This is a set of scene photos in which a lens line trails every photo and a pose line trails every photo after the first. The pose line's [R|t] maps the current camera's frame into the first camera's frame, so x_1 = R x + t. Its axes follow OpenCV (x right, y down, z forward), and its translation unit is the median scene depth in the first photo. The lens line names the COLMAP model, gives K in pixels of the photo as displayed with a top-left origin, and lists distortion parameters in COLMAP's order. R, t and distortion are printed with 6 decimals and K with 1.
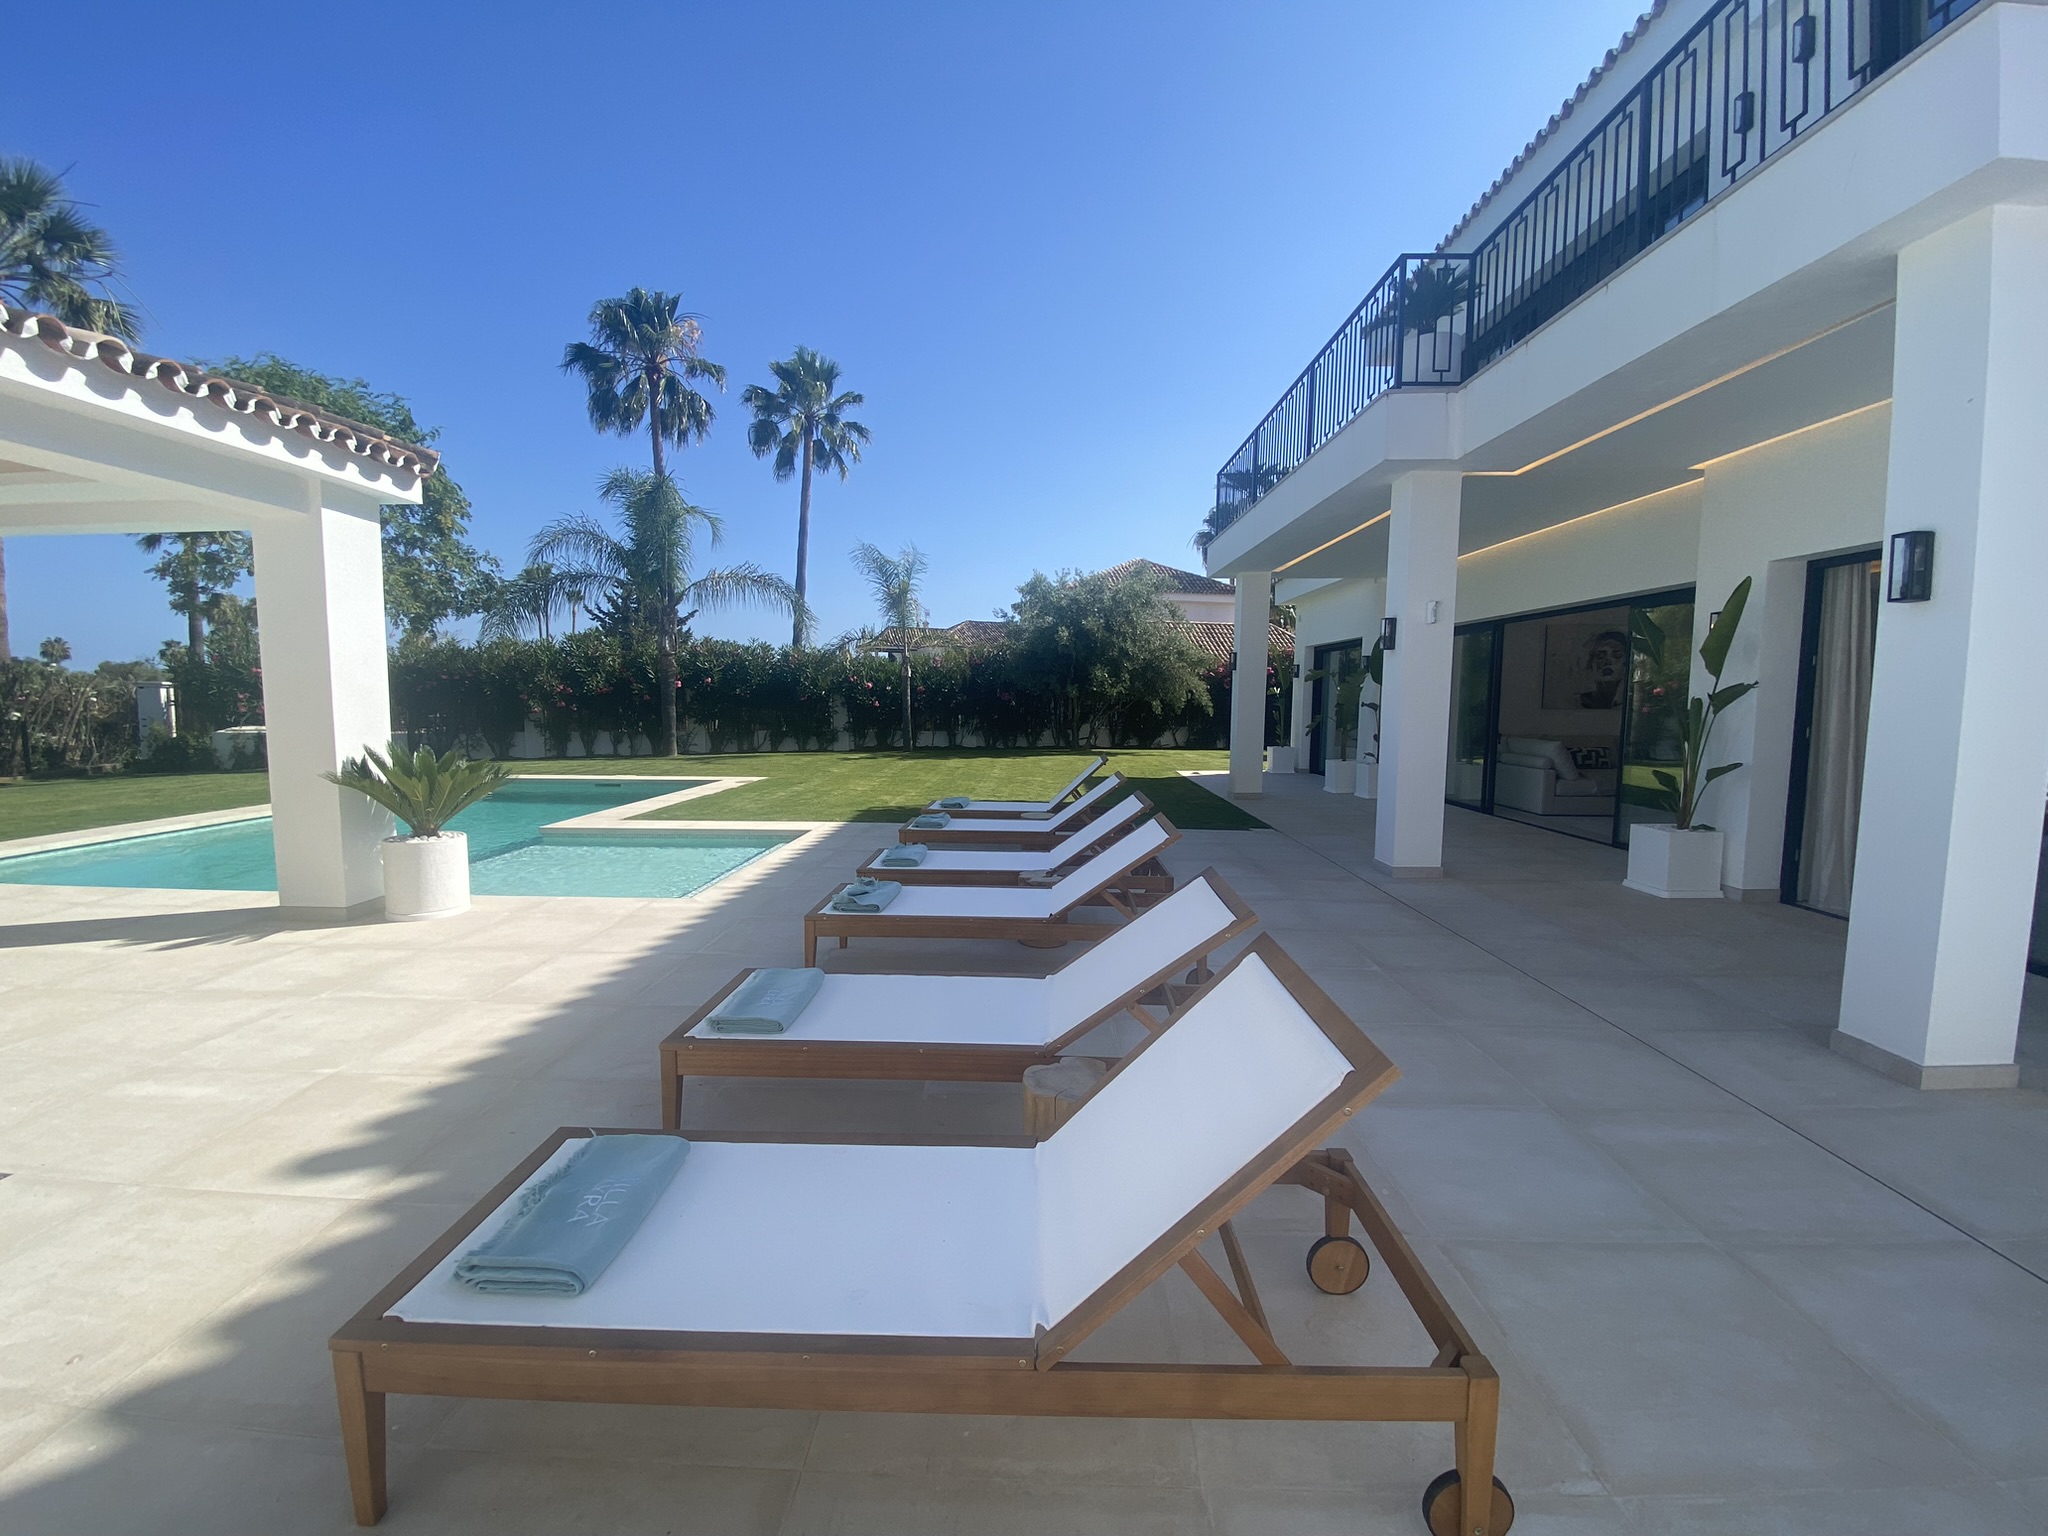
lens RADIAL K [[831.7, 0, 1019.9], [0, 831.7, 774.2], [0, 0, 1]] dist [0.023636, -0.021714]
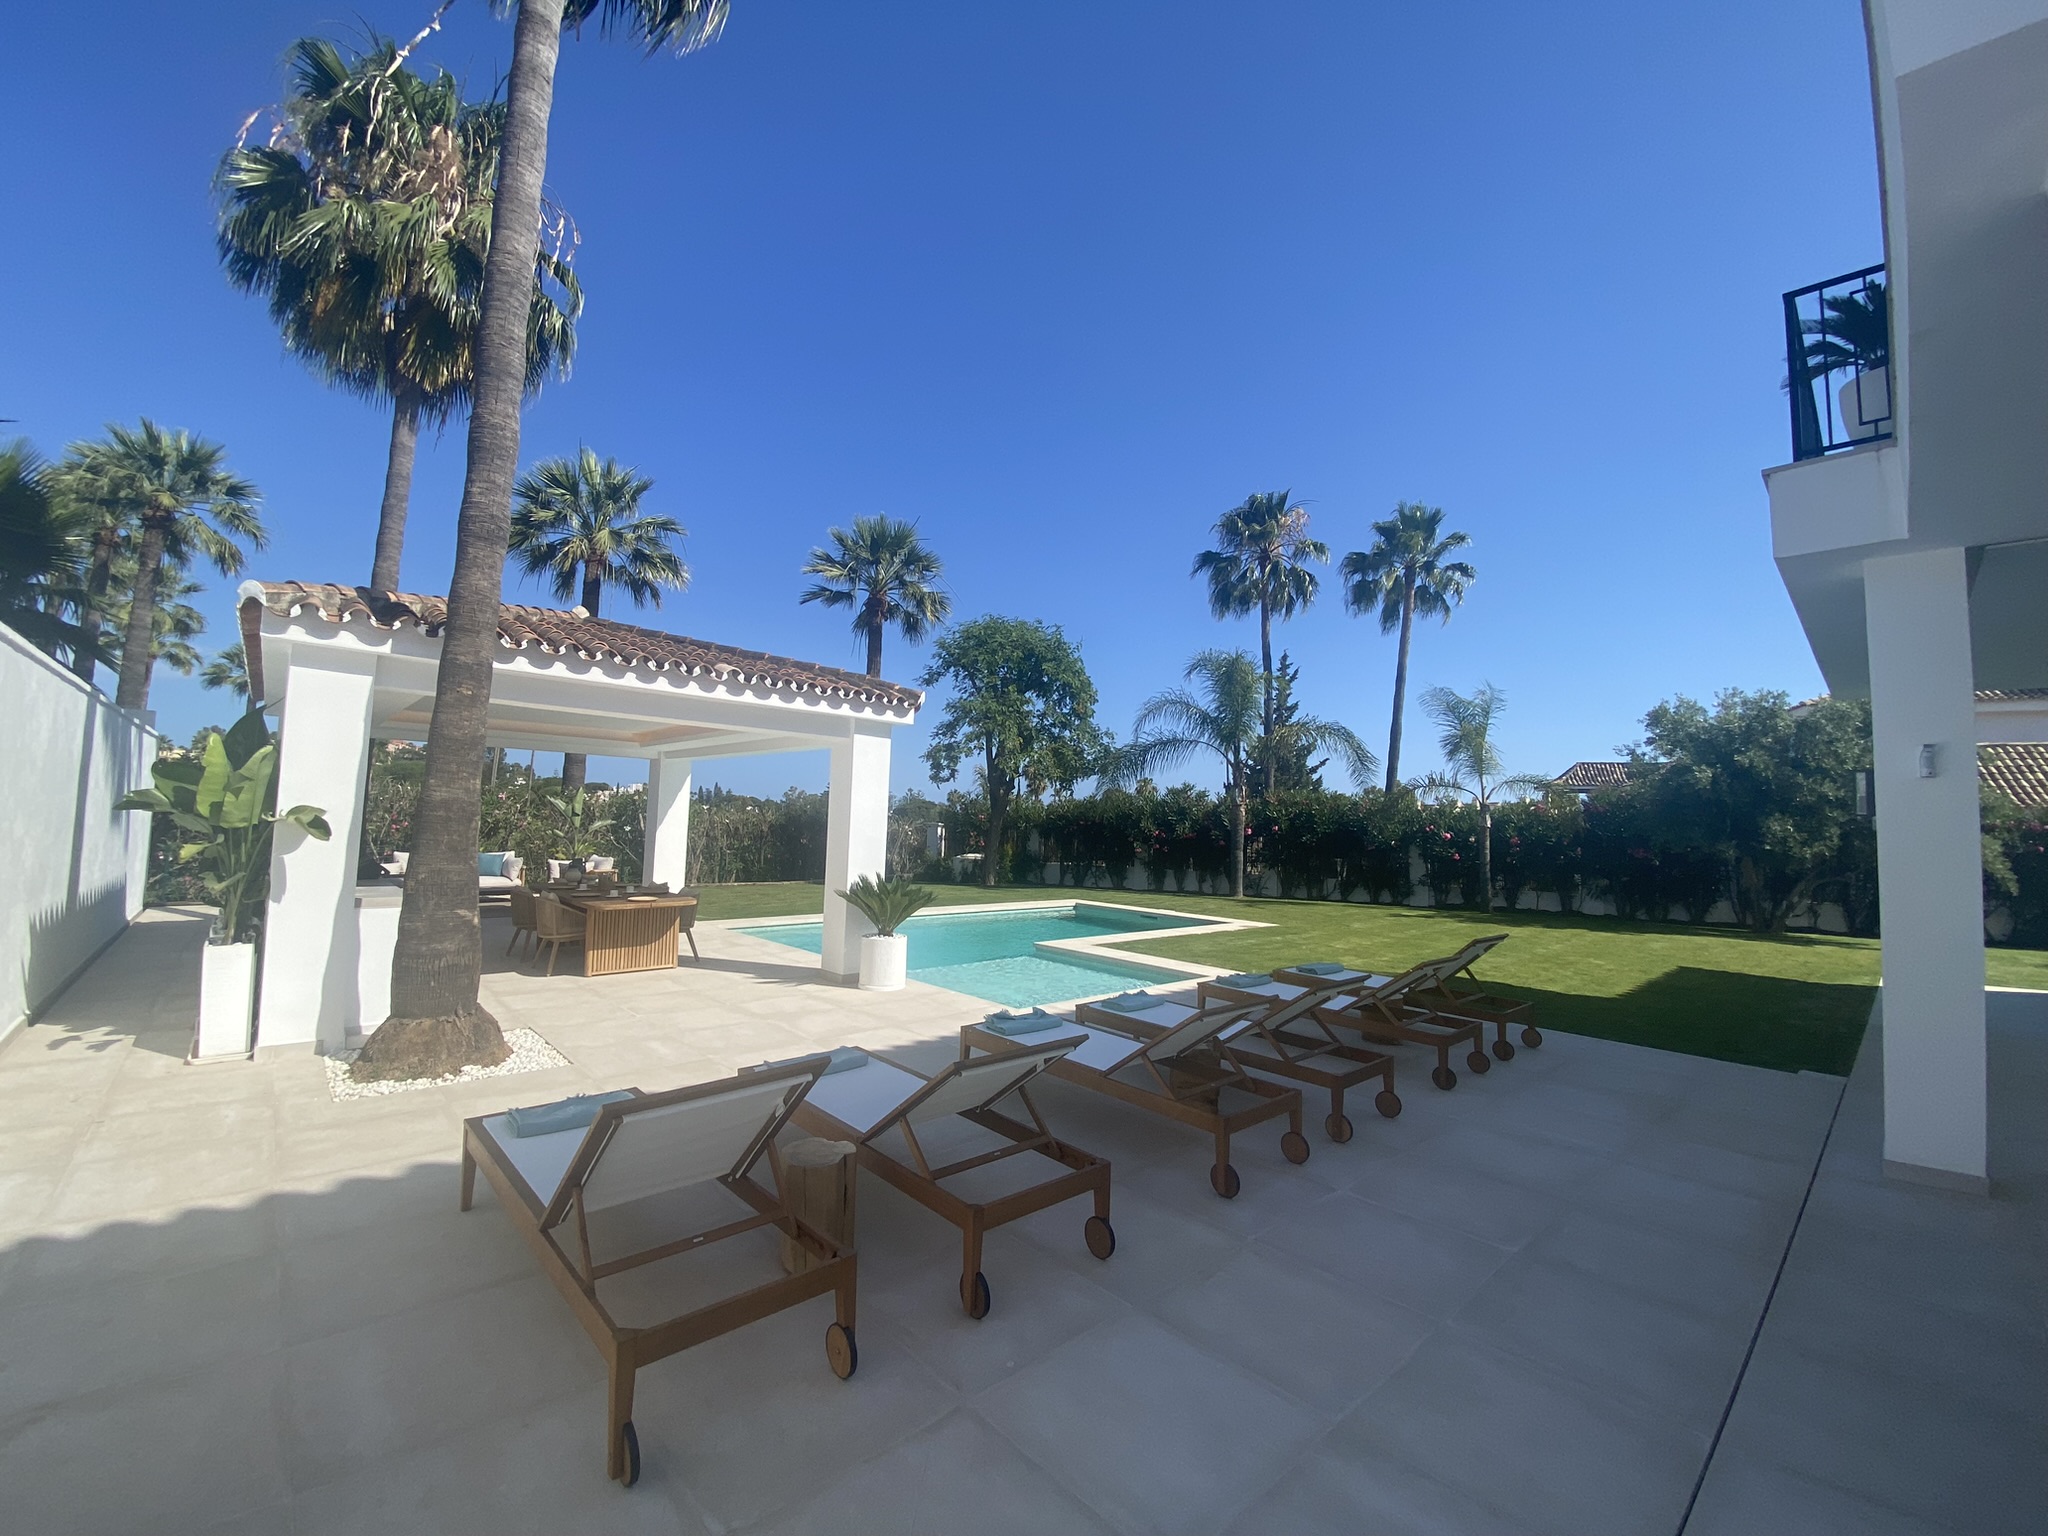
lens RADIAL K [[831.7, 0, 1019.9], [0, 831.7, 774.2], [0, 0, 1]] dist [0.023636, -0.021714]
pose [[0.697729, -0.030195, -0.715725, 0.150910], [-0.090325, 0.987429, -0.129711, -0.011926], [0.710645, 0.155151, 0.686231, 0.021263]]
